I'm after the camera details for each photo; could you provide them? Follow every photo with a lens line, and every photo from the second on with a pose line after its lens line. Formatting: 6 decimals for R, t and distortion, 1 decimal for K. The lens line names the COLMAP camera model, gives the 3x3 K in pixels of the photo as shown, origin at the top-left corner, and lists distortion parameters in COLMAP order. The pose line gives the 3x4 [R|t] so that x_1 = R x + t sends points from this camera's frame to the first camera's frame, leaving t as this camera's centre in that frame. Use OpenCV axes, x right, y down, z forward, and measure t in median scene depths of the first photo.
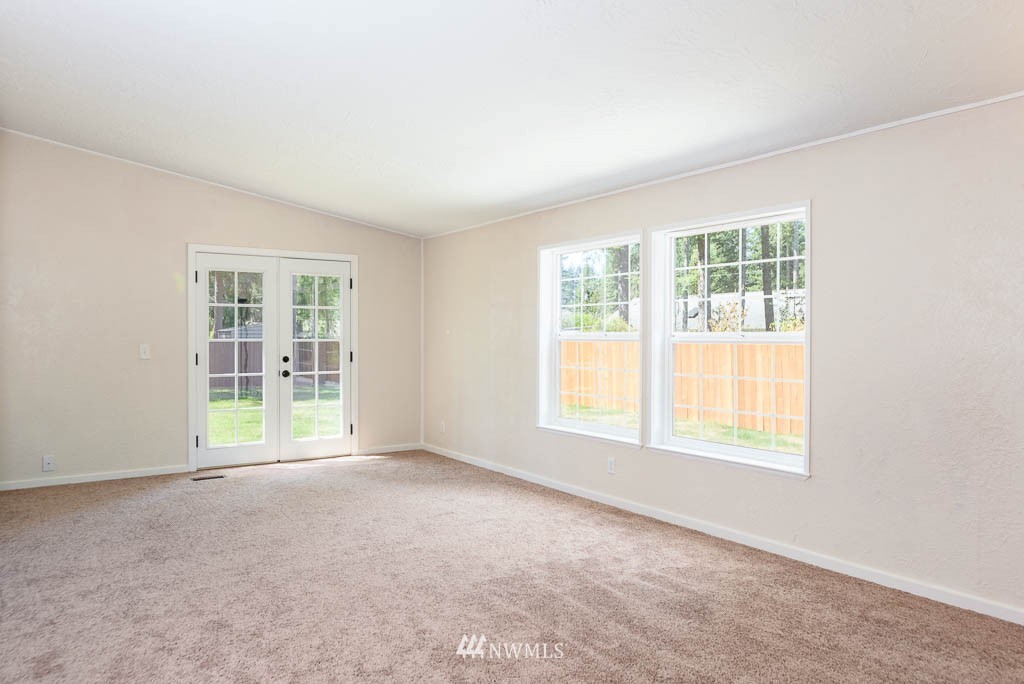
lens RADIAL K [[708.6, 0, 512.0], [0, 708.6, 342.0], [0, 0, 1]] dist [-0.001297, 0.000445]
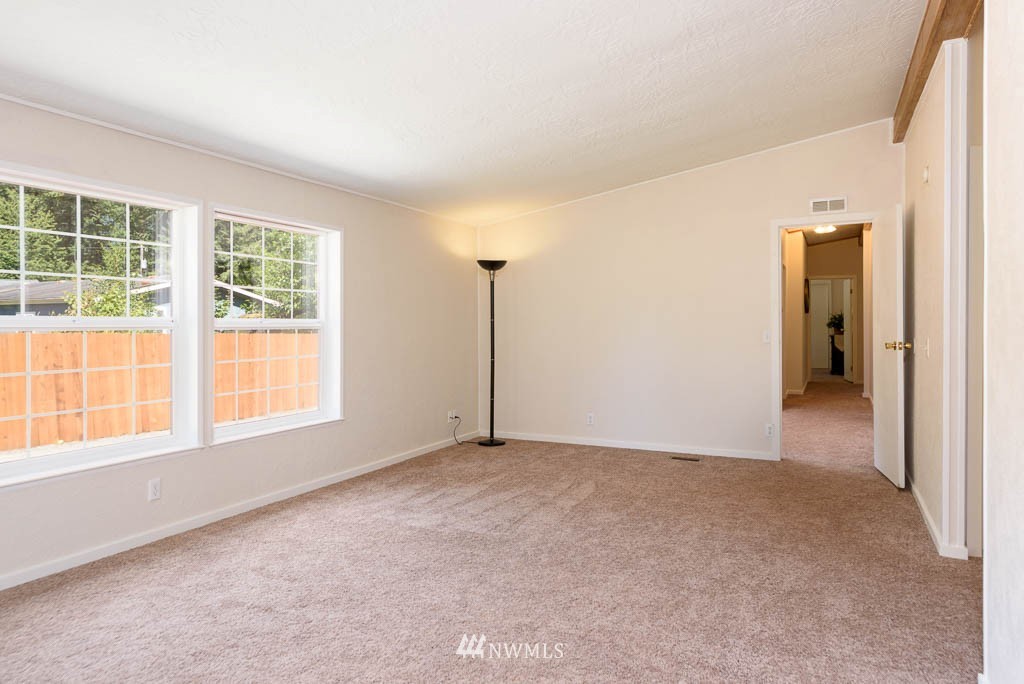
lens RADIAL K [[647.4, 0, 513.1], [0, 647.4, 330.7], [0, 0, 1]] dist [-0.011160, -0.001663]
pose [[-0.495878, -0.012782, 0.868298, -0.701897], [0.007233, 0.999796, 0.018849, -0.009571], [-0.868362, 0.015627, -0.495685, 1.074620]]
